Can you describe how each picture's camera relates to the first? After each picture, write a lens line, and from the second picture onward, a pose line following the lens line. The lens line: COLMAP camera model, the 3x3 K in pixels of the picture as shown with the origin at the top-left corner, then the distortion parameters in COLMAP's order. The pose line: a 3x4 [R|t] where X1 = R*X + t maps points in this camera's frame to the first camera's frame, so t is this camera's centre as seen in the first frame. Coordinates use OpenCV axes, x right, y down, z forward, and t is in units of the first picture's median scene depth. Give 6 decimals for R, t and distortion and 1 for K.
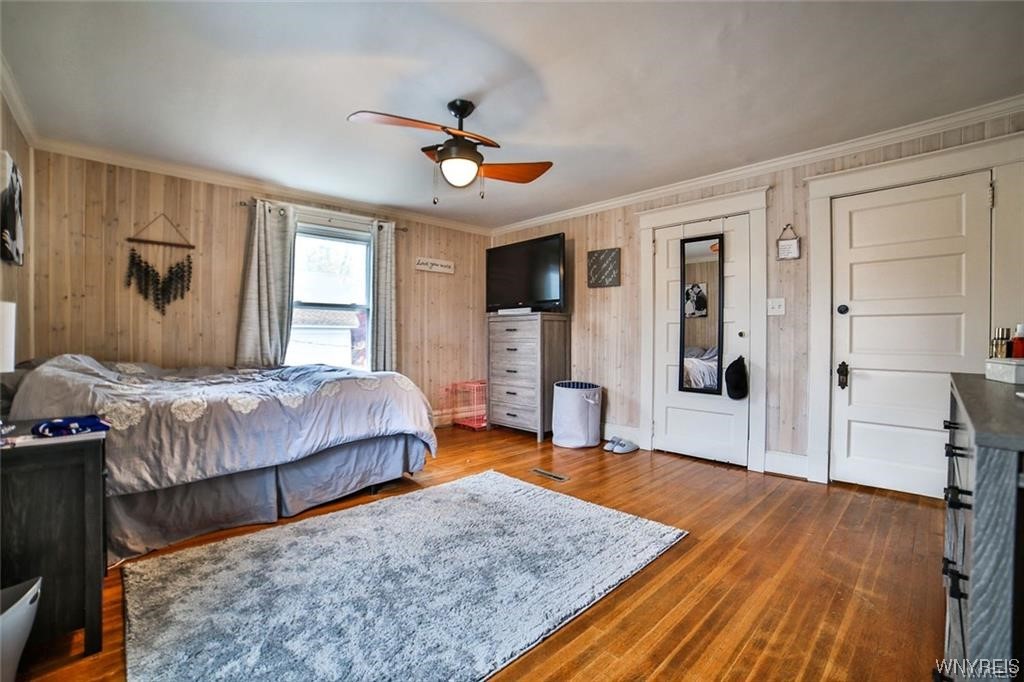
lens RADIAL K [[435.1, 0, 512.0], [0, 435.1, 341.0], [0, 0, 1]] dist [-0.123060, 0.043866]
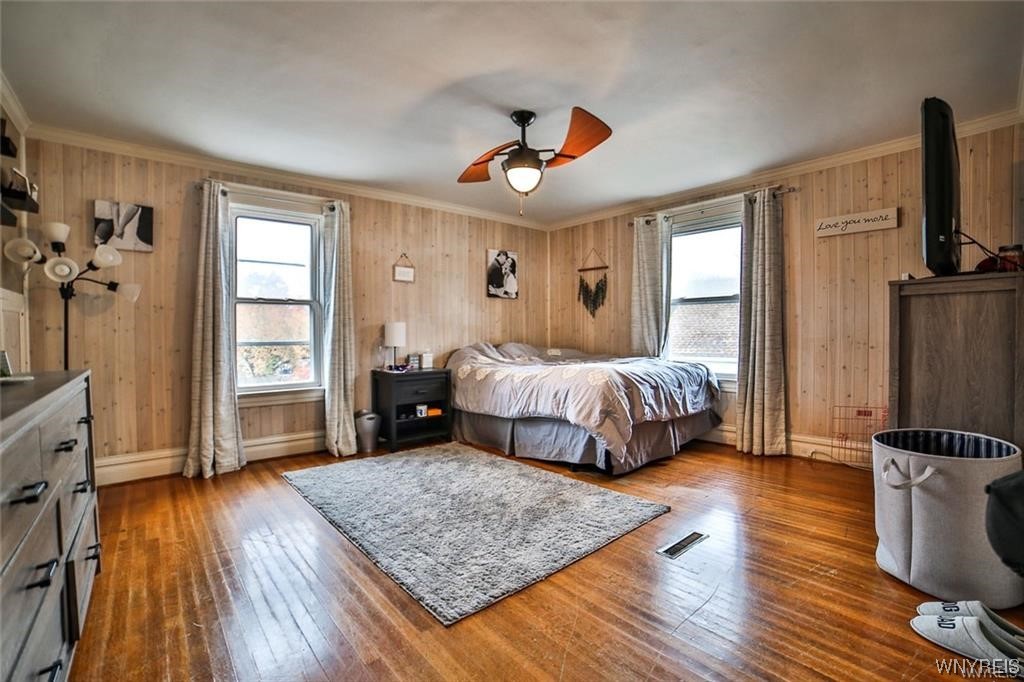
lens RADIAL K [[435.1, 0, 512.0], [0, 435.1, 341.0], [0, 0, 1]] dist [-0.123060, 0.043866]
pose [[-0.025281, 0.016413, -0.999546, 0.742549], [-0.000078, 0.999865, 0.016421, -0.006035], [0.999680, 0.000493, -0.025276, 0.780130]]
